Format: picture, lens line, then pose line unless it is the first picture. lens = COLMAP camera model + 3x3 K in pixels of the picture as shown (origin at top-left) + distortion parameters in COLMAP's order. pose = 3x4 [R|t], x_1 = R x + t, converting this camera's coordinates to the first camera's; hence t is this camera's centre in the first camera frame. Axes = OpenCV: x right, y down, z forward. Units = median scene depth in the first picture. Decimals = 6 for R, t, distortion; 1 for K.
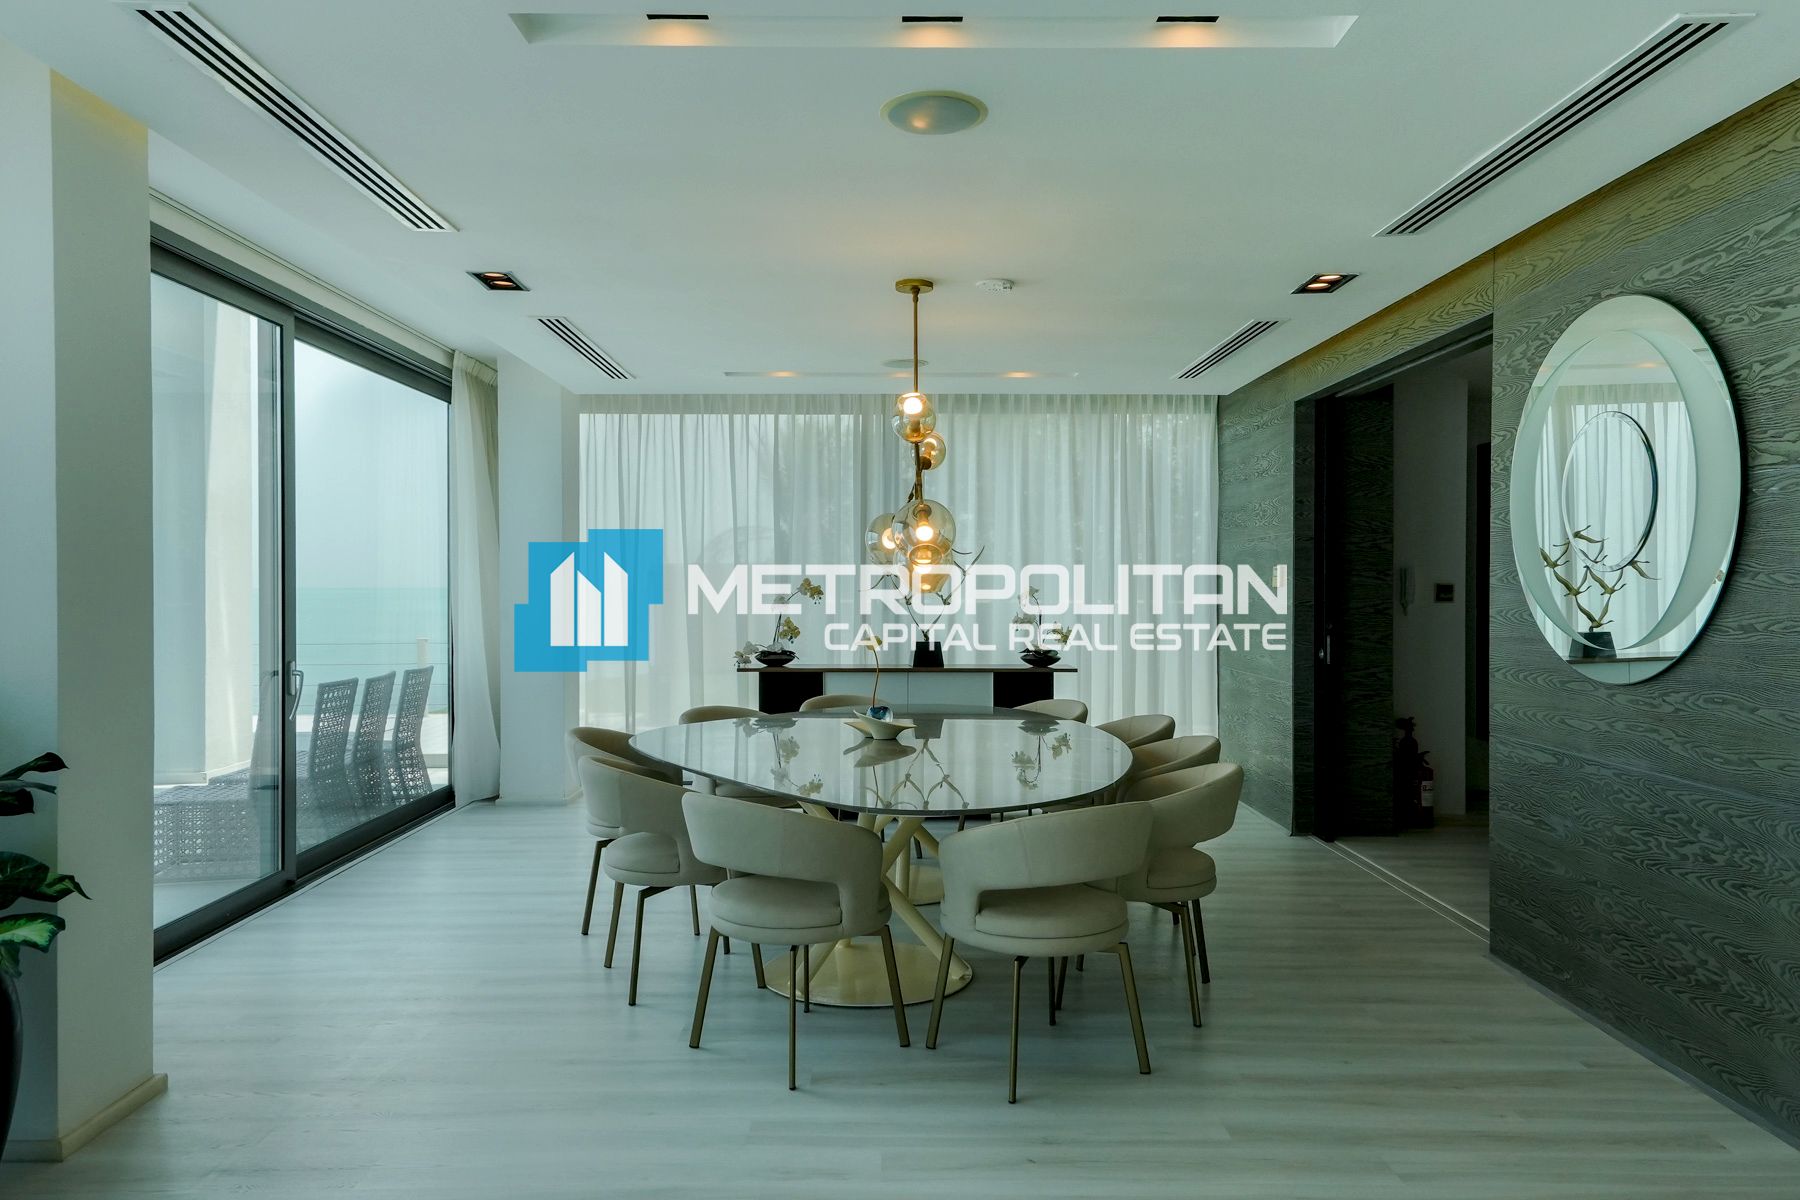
lens RADIAL K [[1268.8, 0, 888.1], [0, 1268.8, 592.2], [0, 0, 1]] dist [0.058372, -0.025830]
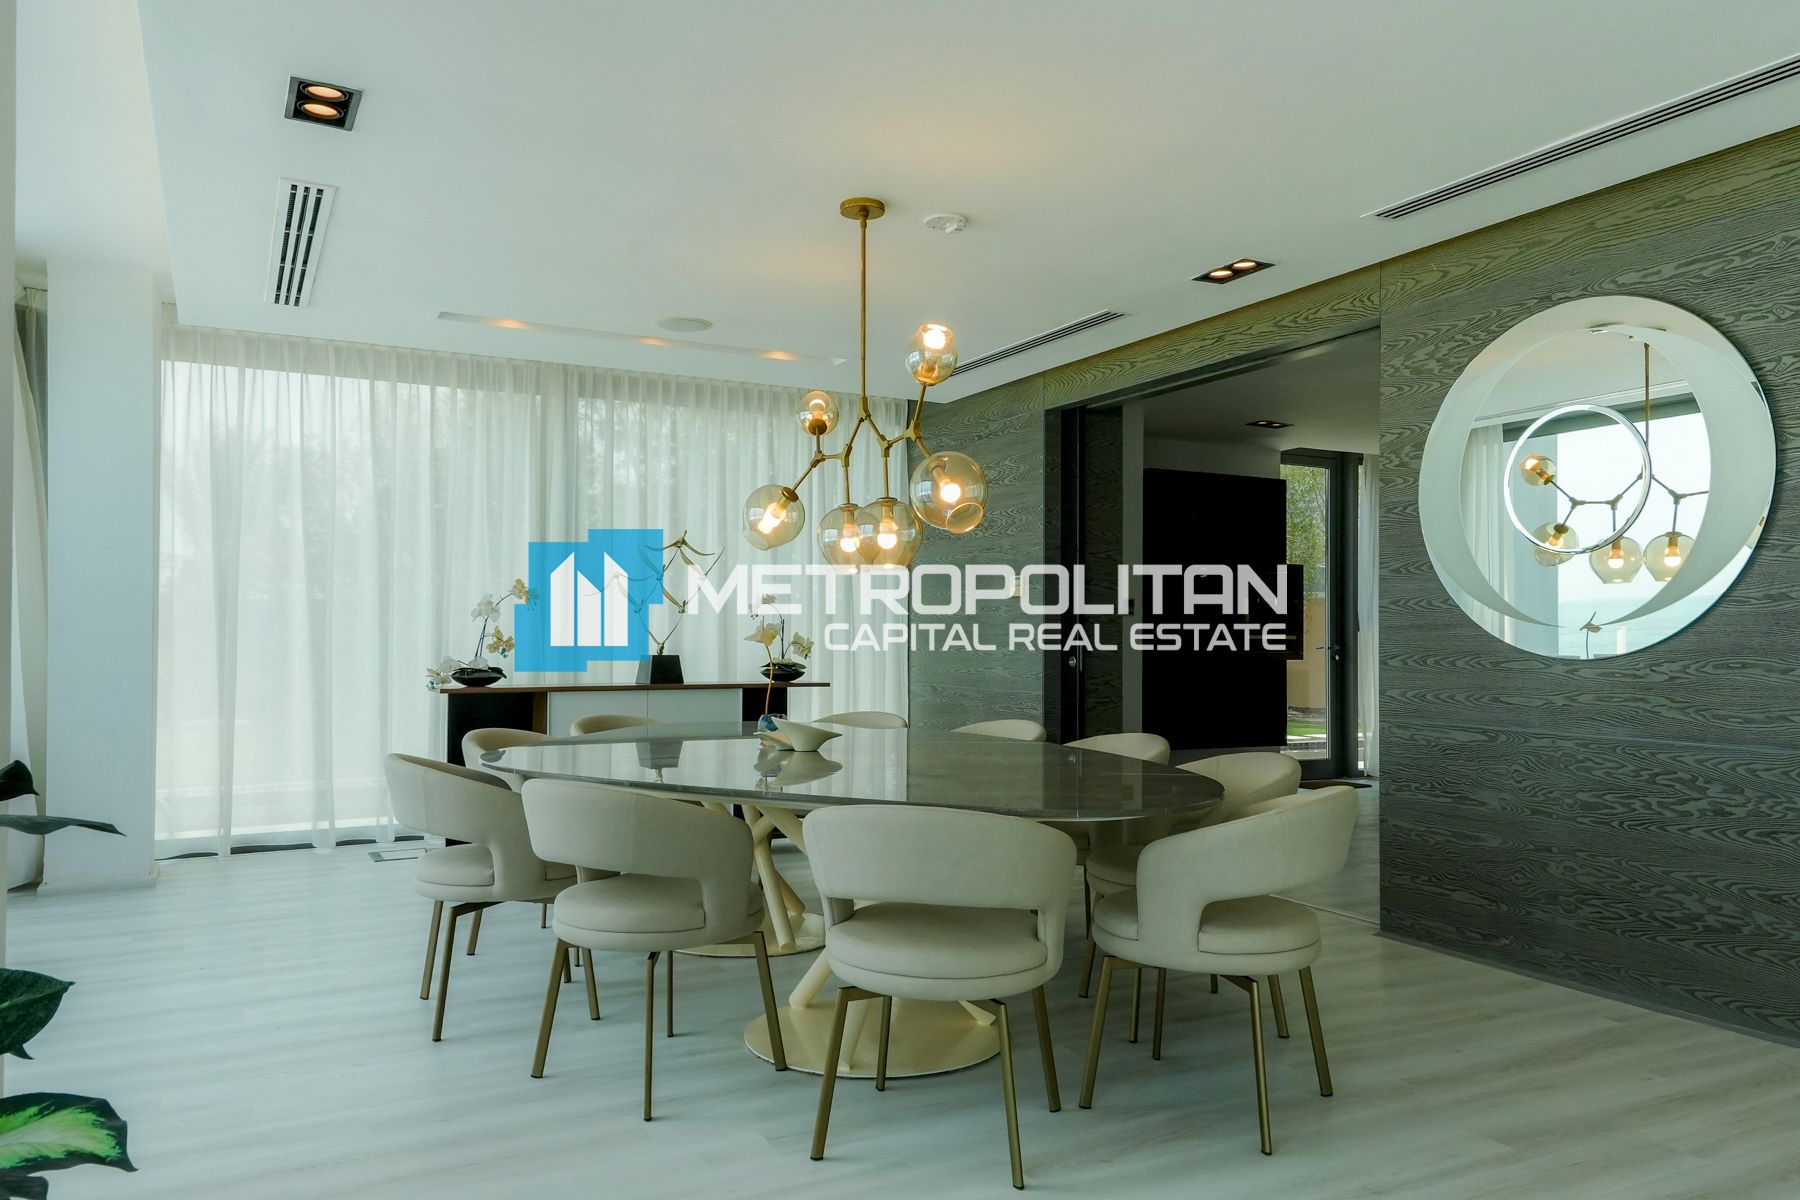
lens RADIAL K [[1268.8, 0, 894.7], [0, 1268.8, 610.0], [0, 0, 1]] dist [0.058372, -0.025830]
pose [[0.894805, 0.009618, 0.446354, -0.443406], [0.000175, 0.999760, -0.021895, 0.056156], [-0.446458, 0.019670, 0.894588, 0.314476]]
